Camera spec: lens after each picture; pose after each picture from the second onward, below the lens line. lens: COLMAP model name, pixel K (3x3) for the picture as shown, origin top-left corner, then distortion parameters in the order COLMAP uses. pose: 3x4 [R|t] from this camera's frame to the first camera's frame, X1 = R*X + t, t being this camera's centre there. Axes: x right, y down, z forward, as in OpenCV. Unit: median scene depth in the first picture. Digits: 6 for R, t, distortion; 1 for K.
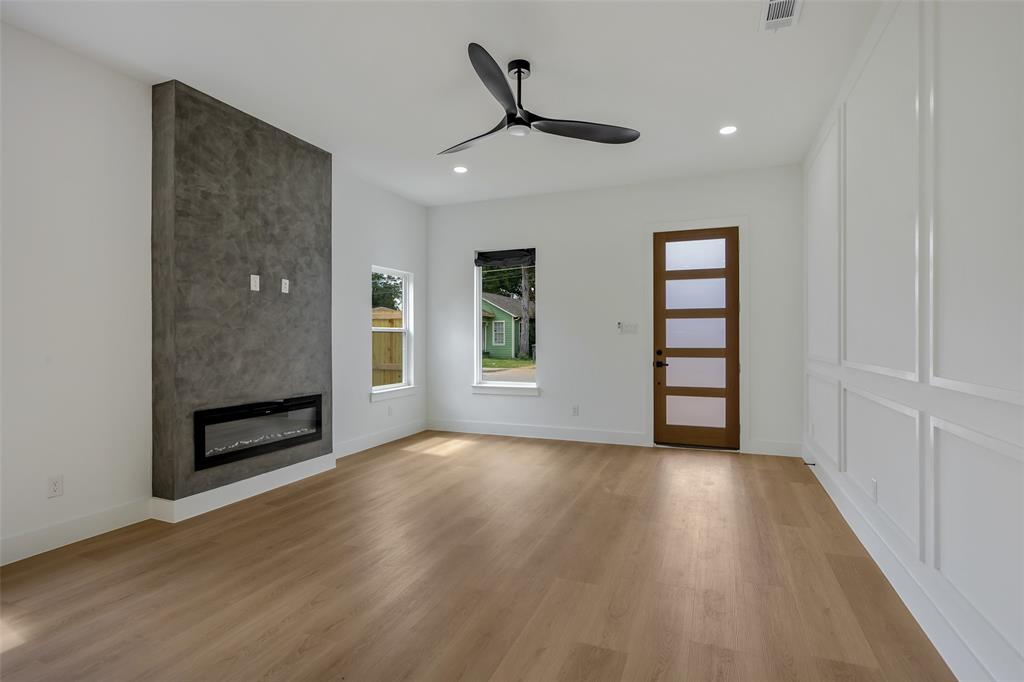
lens RADIAL K [[499.9, 0, 519.7], [0, 499.9, 345.8], [0, 0, 1]] dist [0.001624, 0.000486]
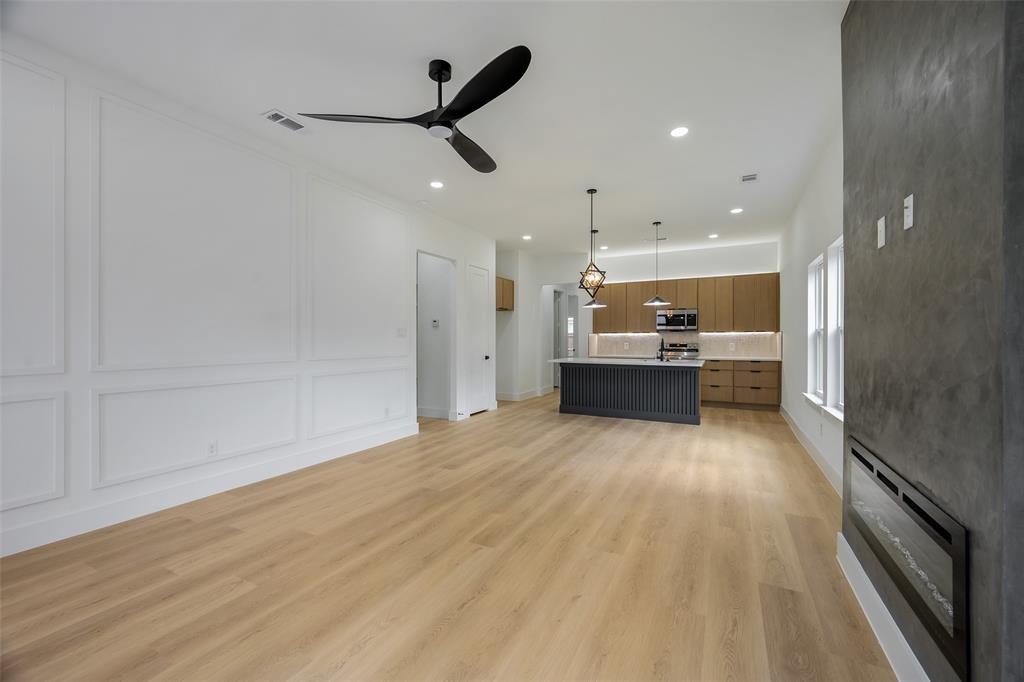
lens RADIAL K [[406.2, 0, 512.0], [0, 406.2, 341.9], [0, 0, 1]] dist [-0.003896, -0.000749]
pose [[-0.995715, 0.007152, 0.092198, -0.162873], [0.008960, 0.999775, 0.019219, -0.023560], [-0.092040, 0.019963, -0.995555, 1.375524]]
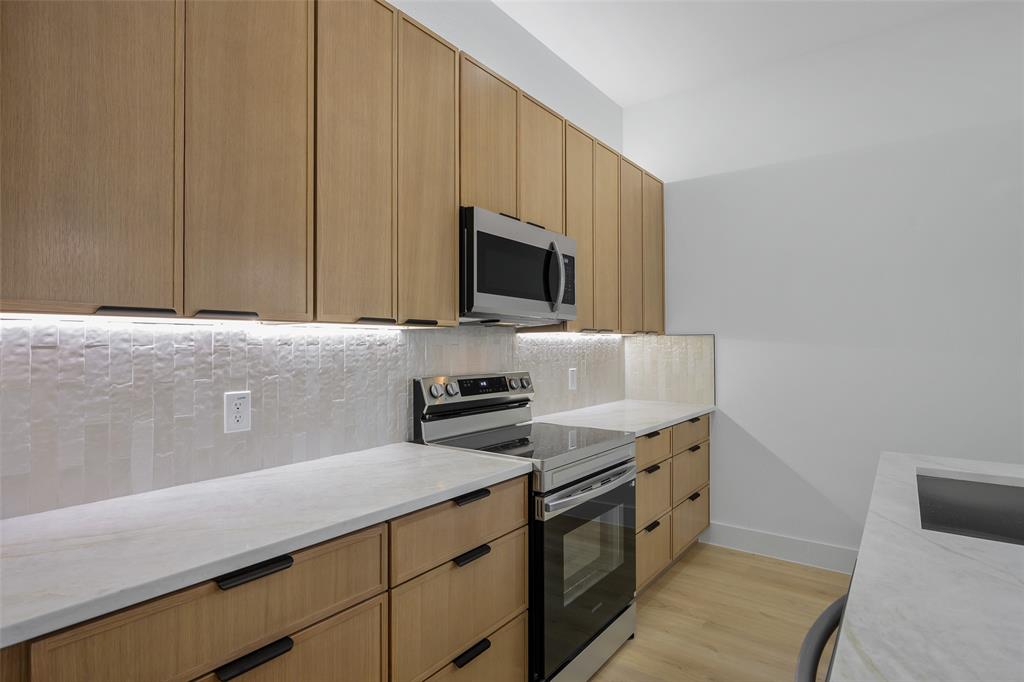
lens RADIAL K [[533.2, 0, 513.9], [0, 533.2, 338.4], [0, 0, 1]] dist [0.001736, 0.000170]
pose [[-0.243709, -0.003423, -0.969842, -0.224864], [-0.012692, 0.999919, -0.000340, -0.012989], [0.969765, 0.012226, -0.243733, -0.489266]]
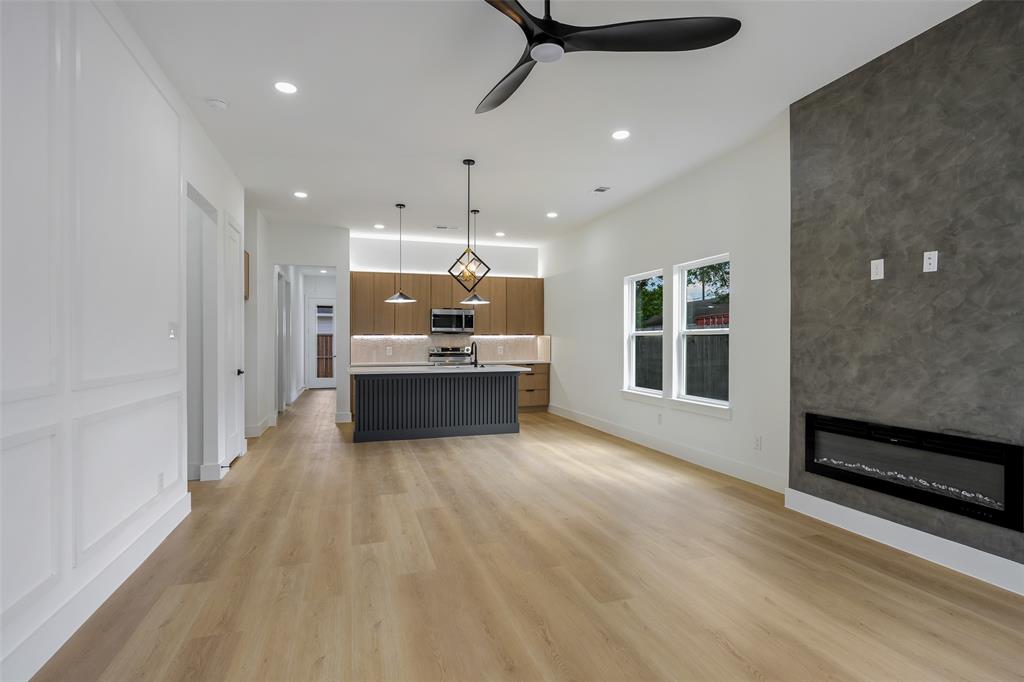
lens RADIAL K [[499.9, 0, 516.1], [0, 499.9, 337.8], [0, 0, 1]] dist [0.001624, 0.000486]
pose [[-0.765621, 0.002765, -0.643286, 0.383420], [-0.000116, 0.999990, 0.004437, -0.021526], [0.643292, 0.003472, -0.765613, 1.167370]]
